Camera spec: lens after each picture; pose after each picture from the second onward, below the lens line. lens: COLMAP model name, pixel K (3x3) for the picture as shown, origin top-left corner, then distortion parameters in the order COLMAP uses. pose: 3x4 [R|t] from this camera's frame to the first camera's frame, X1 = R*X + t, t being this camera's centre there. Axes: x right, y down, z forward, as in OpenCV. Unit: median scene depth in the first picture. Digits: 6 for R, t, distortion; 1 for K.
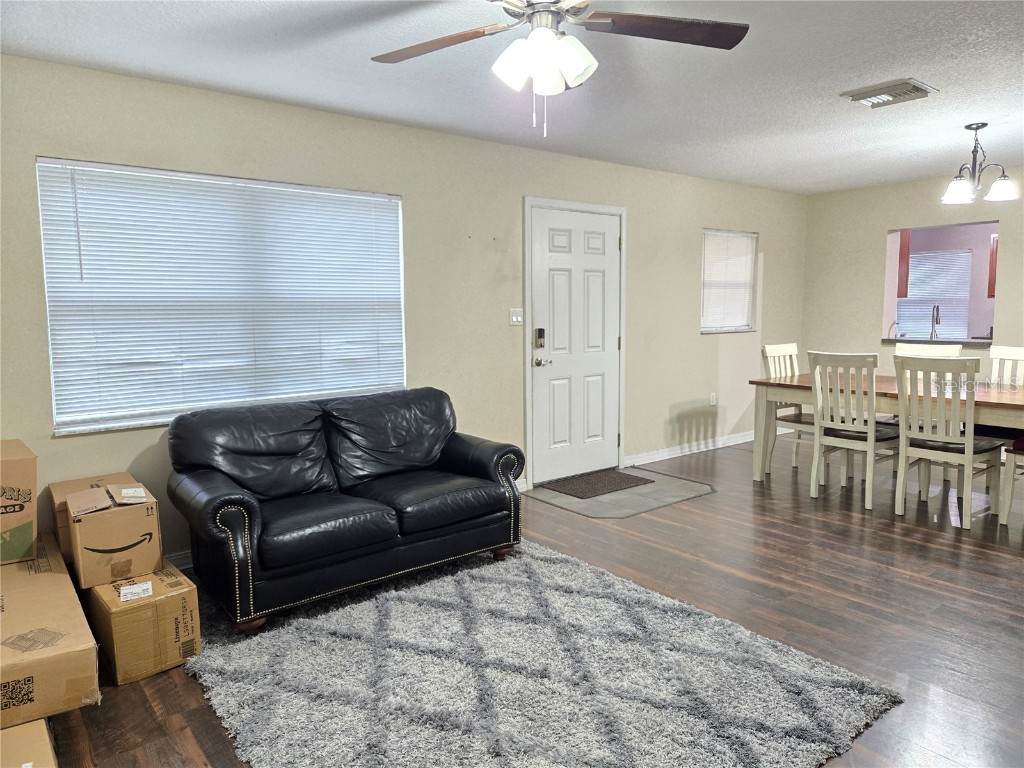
lens RADIAL K [[695.1, 0, 512.0], [0, 695.1, 384.0], [0, 0, 1]] dist [0.082577, -0.072459]
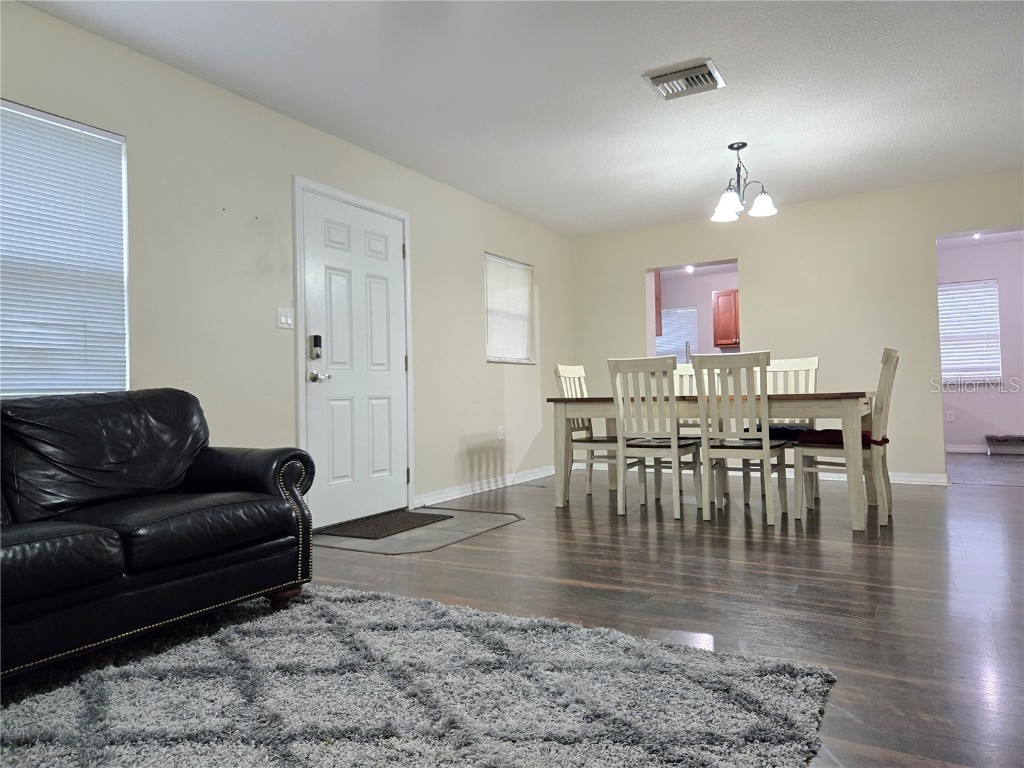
lens RADIAL K [[695.1, 0, 512.0], [0, 695.1, 384.0], [0, 0, 1]] dist [0.082577, -0.072459]
pose [[0.933180, -0.002741, 0.359399, -0.054703], [0.050473, 0.991061, -0.123495, 0.123211], [-0.355848, 0.133383, 0.924977, 0.215411]]
